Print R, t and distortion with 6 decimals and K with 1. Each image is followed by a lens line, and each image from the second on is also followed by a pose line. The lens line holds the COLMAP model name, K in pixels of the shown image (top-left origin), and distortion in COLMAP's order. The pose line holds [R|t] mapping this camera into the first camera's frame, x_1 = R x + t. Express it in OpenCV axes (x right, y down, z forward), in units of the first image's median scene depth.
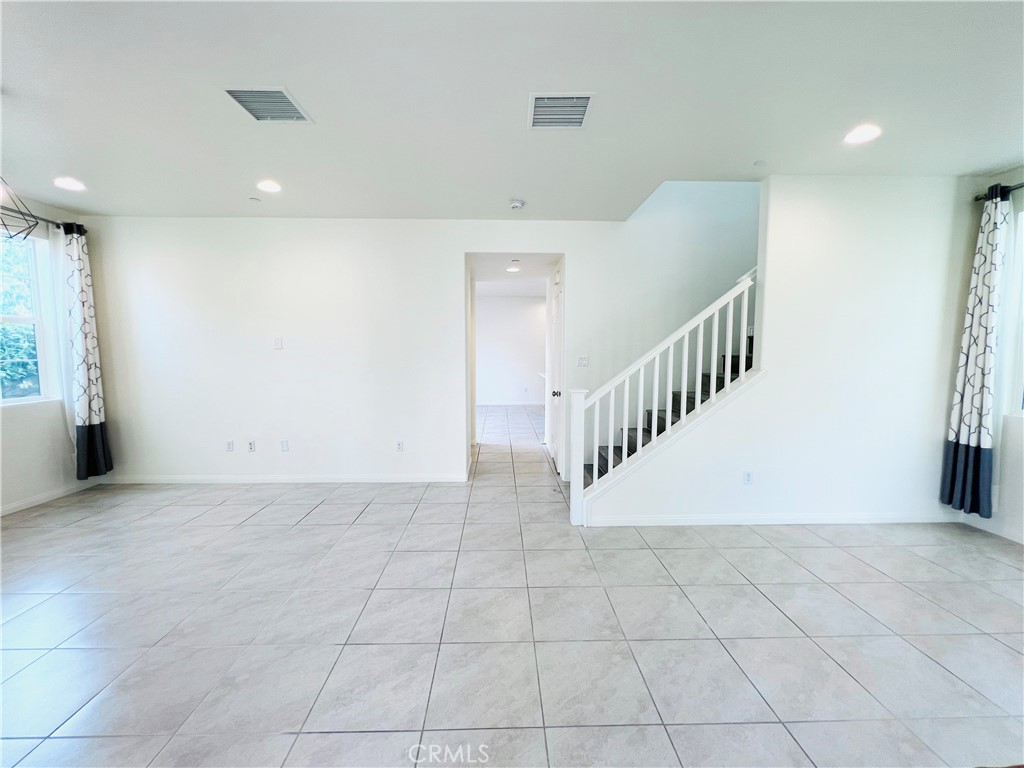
lens RADIAL K [[411.4, 0, 512.0], [0, 411.4, 384.0], [0, 0, 1]] dist [-0.003680, -0.000098]
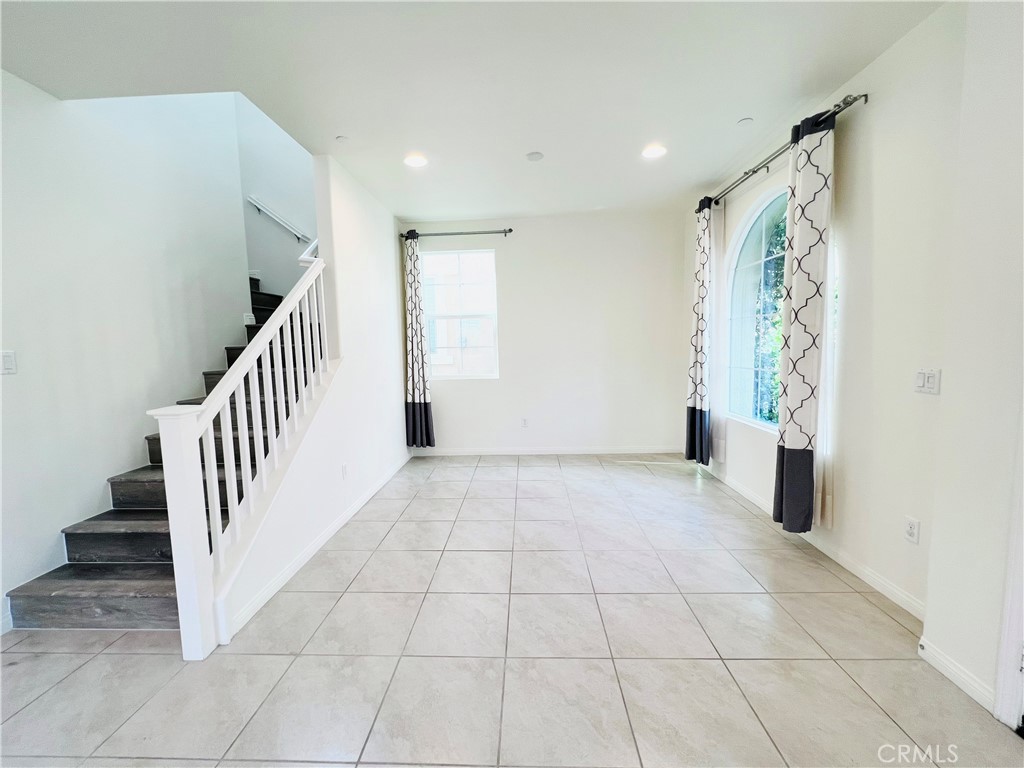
lens RADIAL K [[407.0, 0, 512.0], [0, 407.0, 384.0], [0, 0, 1]] dist [0.000031, 0.000097]
pose [[0.067800, -0.101782, 0.992494, -0.339318], [0.103218, 0.990160, 0.094492, -0.024530], [-0.992345, 0.096036, 0.077638, 0.556309]]
